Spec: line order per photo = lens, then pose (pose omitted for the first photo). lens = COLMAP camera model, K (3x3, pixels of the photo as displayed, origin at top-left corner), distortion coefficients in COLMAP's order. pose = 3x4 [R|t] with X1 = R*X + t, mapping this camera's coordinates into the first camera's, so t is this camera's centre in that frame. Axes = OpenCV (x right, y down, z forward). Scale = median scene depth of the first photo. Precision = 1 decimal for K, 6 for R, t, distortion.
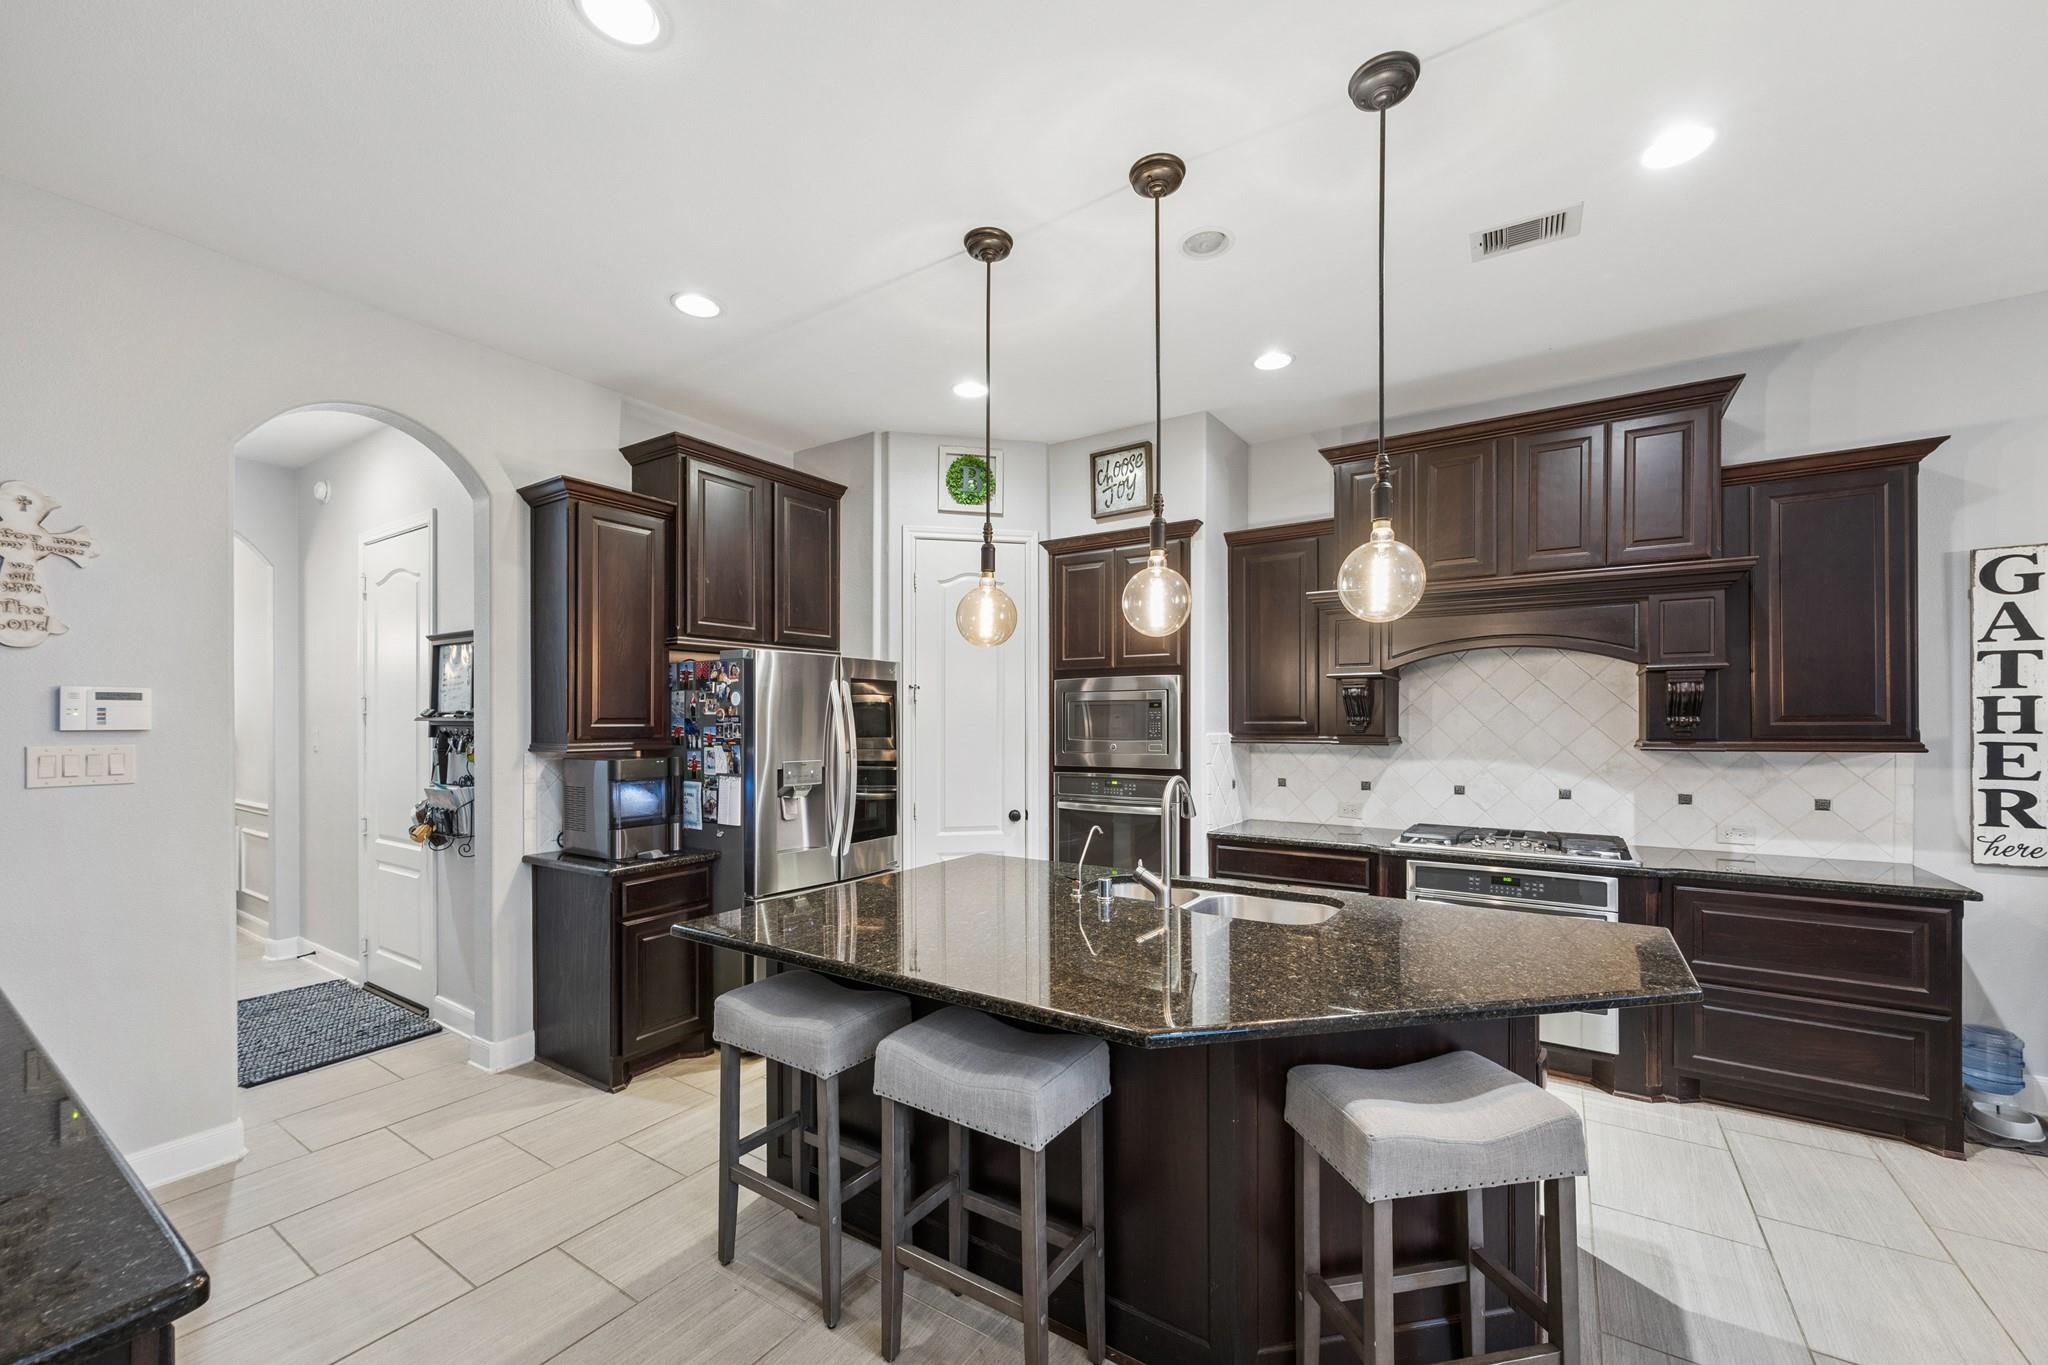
lens RADIAL K [[805.5, 0, 1031.0], [0, 805.5, 722.3], [0, 0, 1]] dist [0.001209, 0.000101]
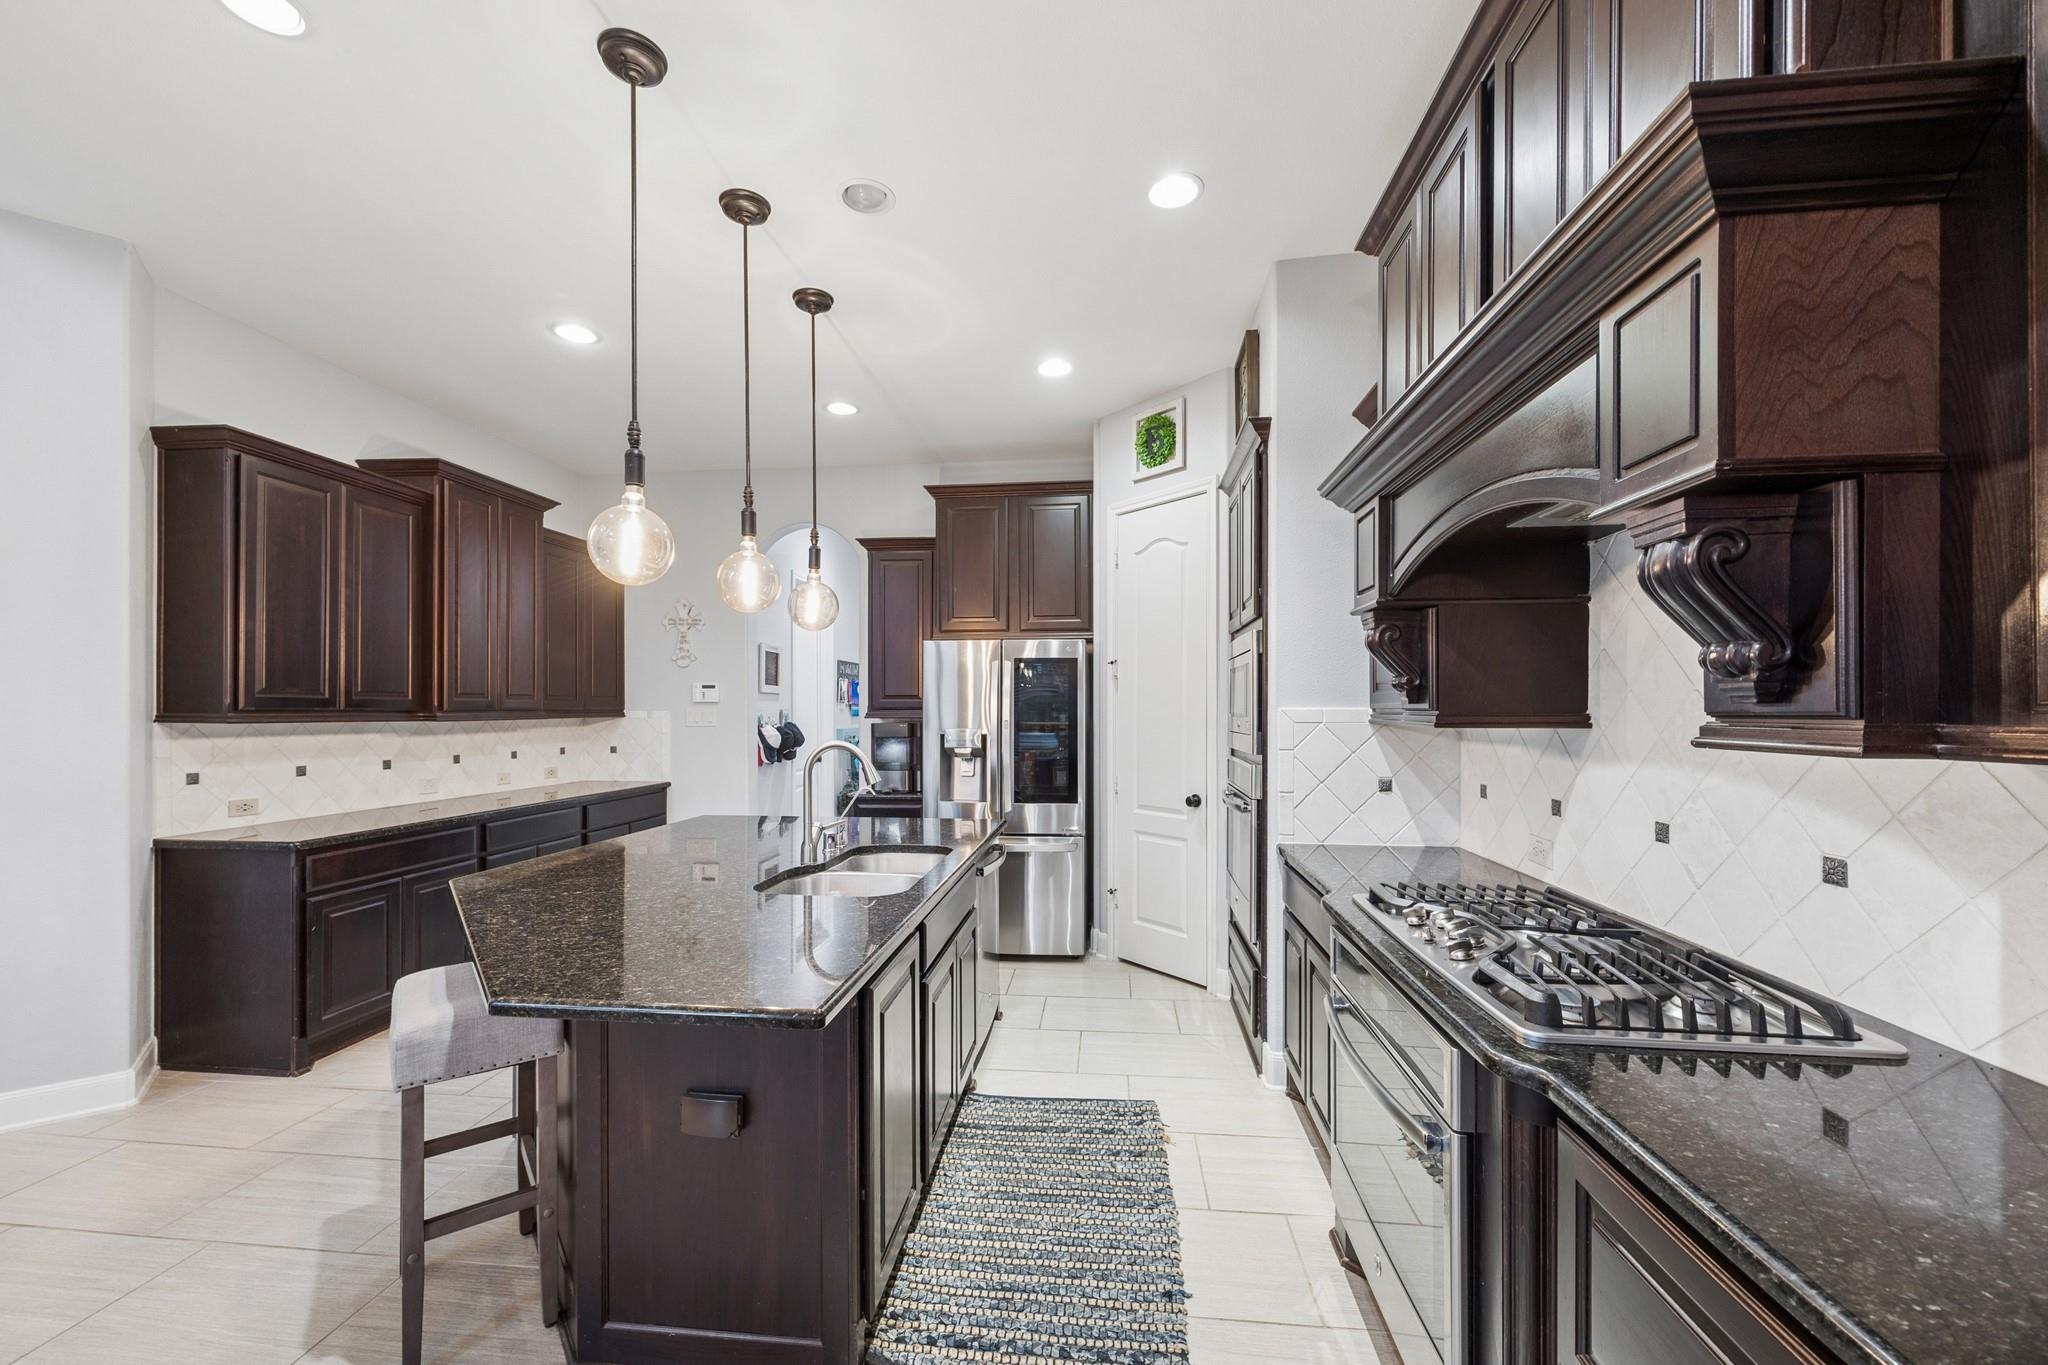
lens RADIAL K [[801.8, 0, 1024.1], [0, 801.8, 696.7], [0, 0, 1]] dist [-0.000645, -0.000099]
pose [[0.456716, -0.012130, -0.889530, 0.869469], [-0.001561, 0.999895, -0.014436, 0.017994], [0.889611, 0.007982, 0.456649, 0.547567]]
